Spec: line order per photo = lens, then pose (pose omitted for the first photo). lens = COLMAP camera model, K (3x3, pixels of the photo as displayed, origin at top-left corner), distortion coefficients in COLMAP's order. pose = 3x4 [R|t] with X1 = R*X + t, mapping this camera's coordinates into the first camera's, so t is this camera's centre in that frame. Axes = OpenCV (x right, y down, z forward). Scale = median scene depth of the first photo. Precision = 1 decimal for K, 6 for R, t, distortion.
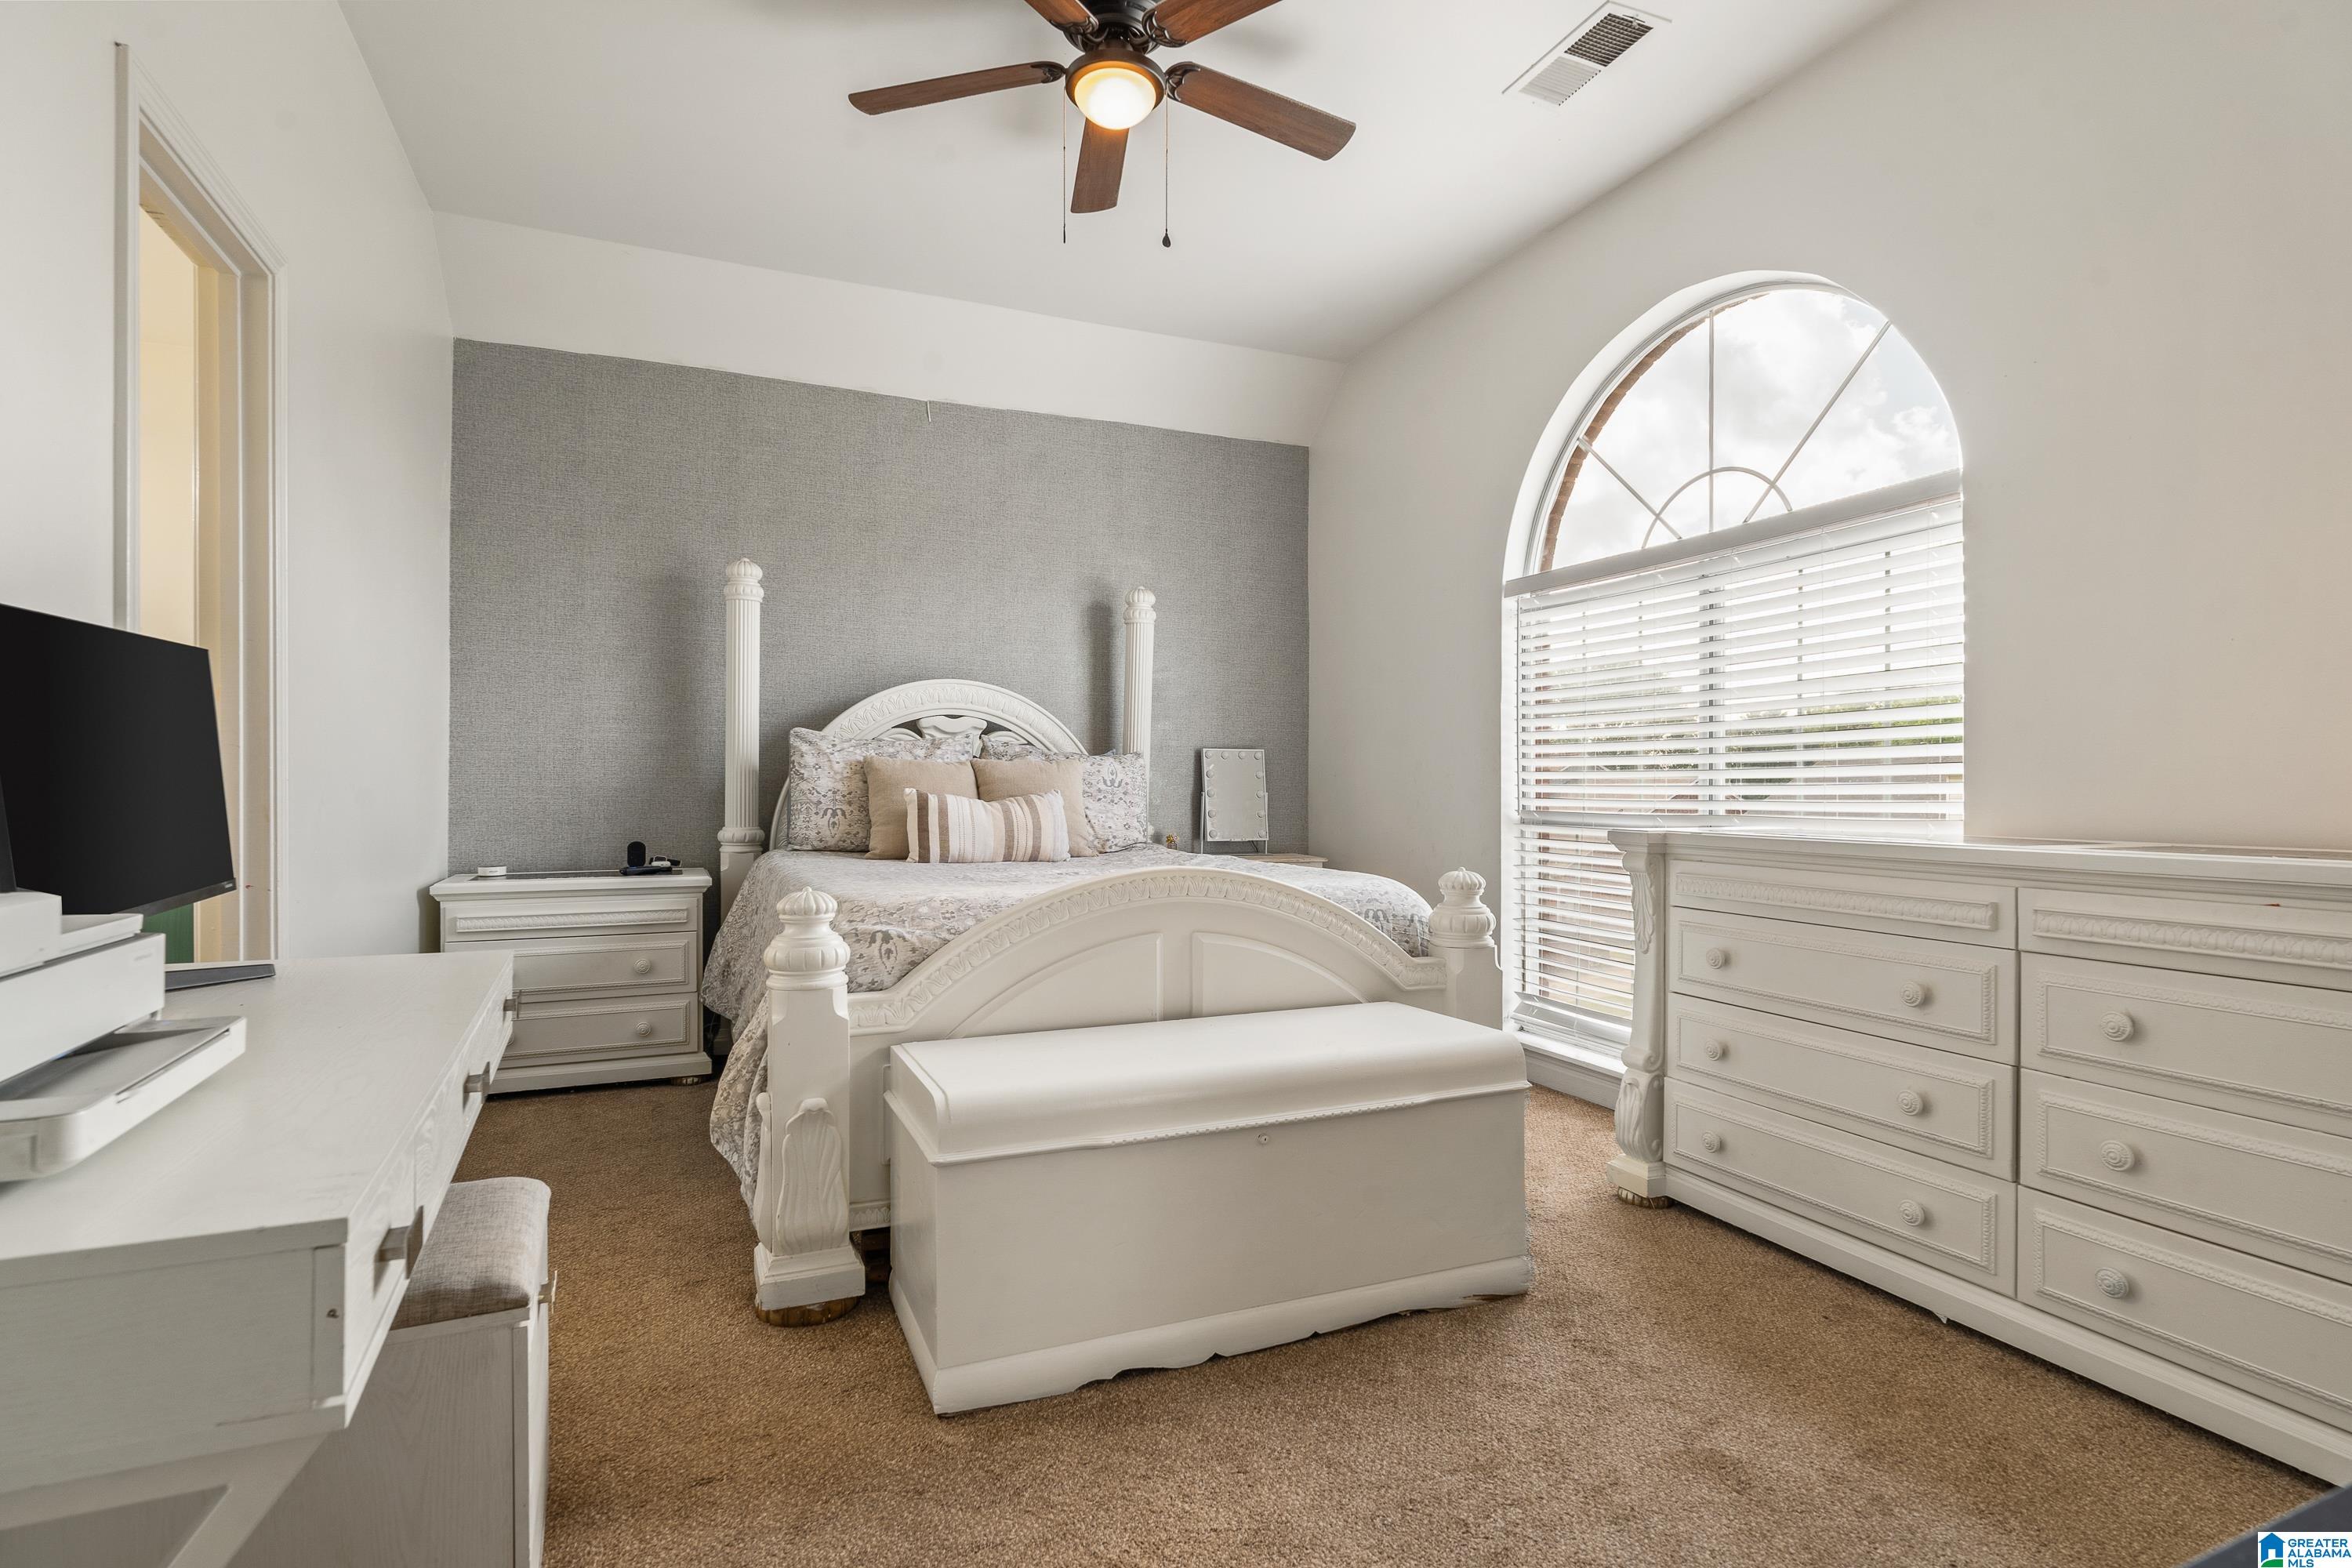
lens RADIAL K [[1160.7, 0, 1176.0], [0, 1160.7, 784.0], [0, 0, 1]] dist [-0.005504, -0.000137]
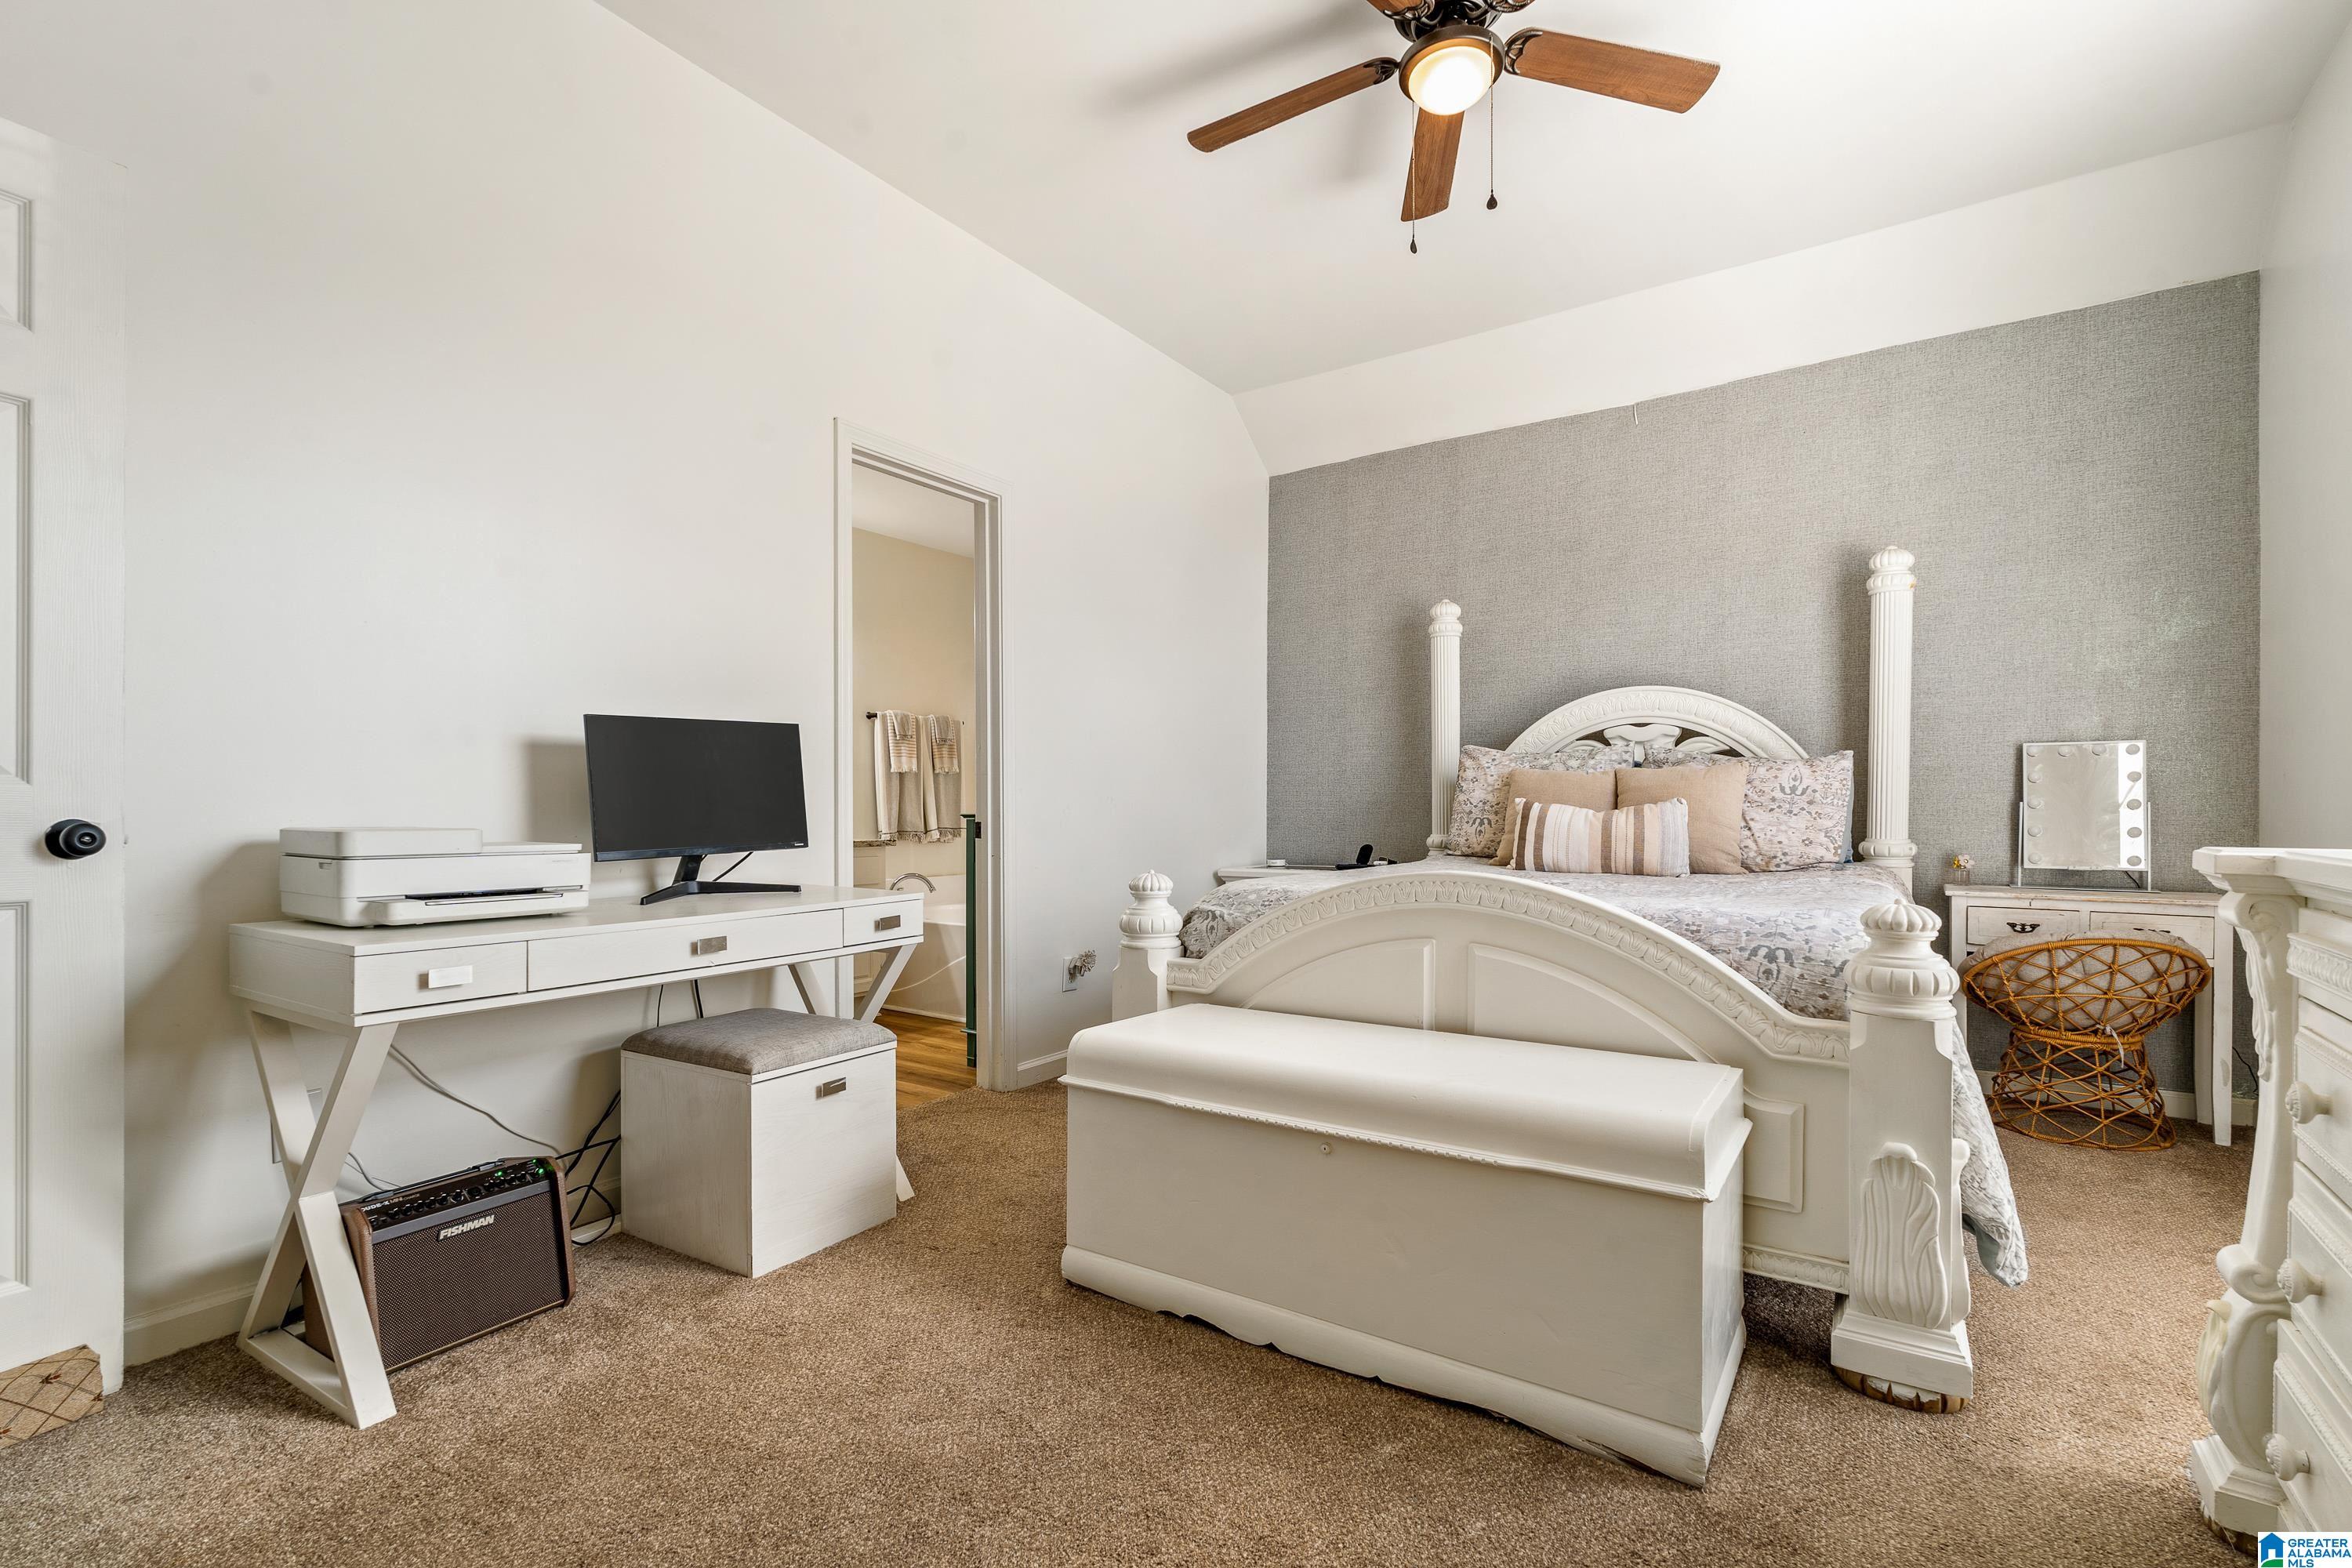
lens RADIAL K [[1050.8, 0, 1145.1], [0, 1050.8, 814.0], [0, 0, 1]] dist [-0.000634, 0.000316]
pose [[0.534169, 0.000784, -0.845377, 0.369484], [0.003854, 0.999987, 0.003363, 0.012995], [0.845369, -0.005054, 0.534159, 0.206929]]
